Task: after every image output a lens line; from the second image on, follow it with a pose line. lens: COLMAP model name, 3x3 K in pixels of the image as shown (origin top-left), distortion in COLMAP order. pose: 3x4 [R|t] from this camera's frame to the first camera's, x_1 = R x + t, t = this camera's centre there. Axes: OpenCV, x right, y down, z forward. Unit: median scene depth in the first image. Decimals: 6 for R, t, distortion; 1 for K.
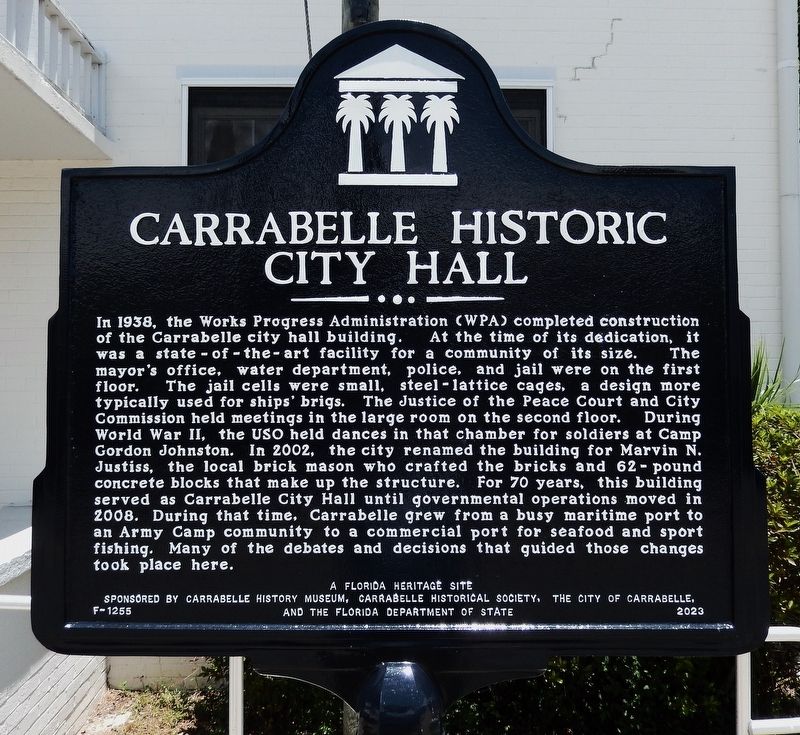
lens RADIAL K [[695.6, 0, 400.0], [0, 695.6, 367.5], [0, 0, 1]] dist [0.003518, -0.010082]
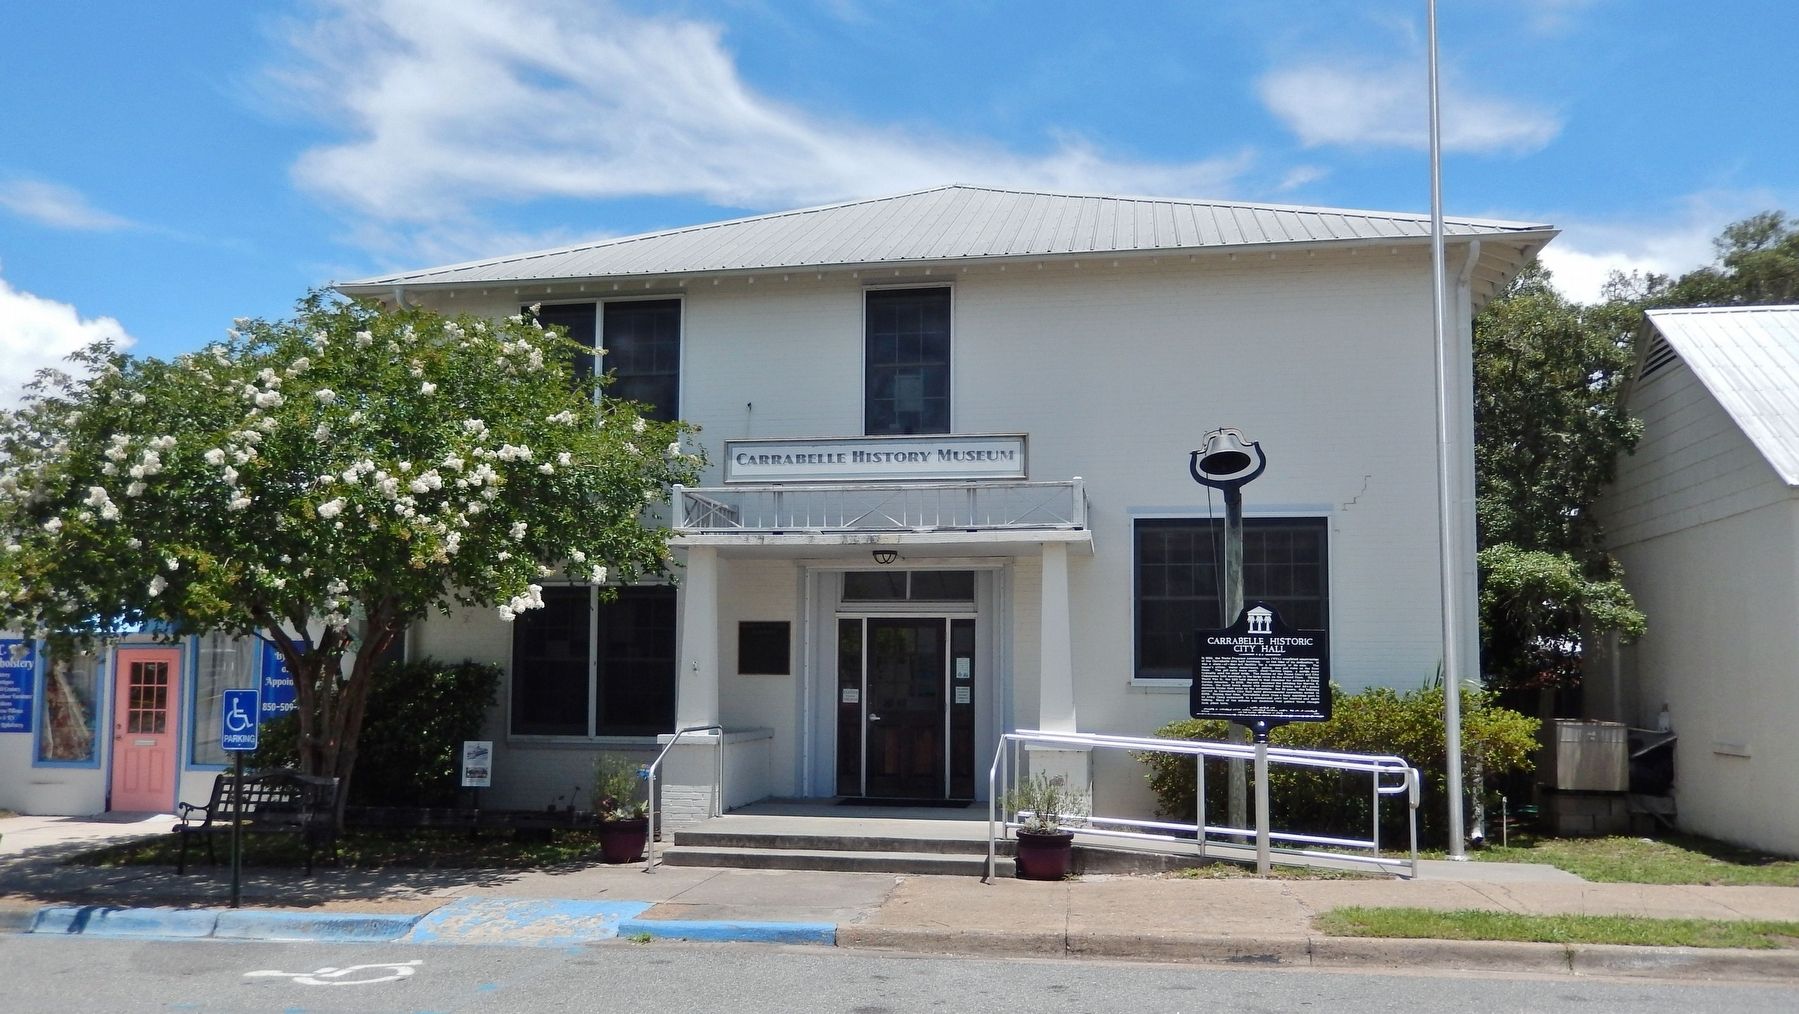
lens RADIAL K [[1354.7, 0, 872.8], [0, 1354.7, 574.8], [0, 0, 1]] dist [0.007357, 0.000449]
pose [[0.973281, -0.000983, -0.229615, -0.506933], [-0.011576, 0.998509, -0.053342, -0.120933], [0.229325, 0.054575, 0.971819, -9.871816]]
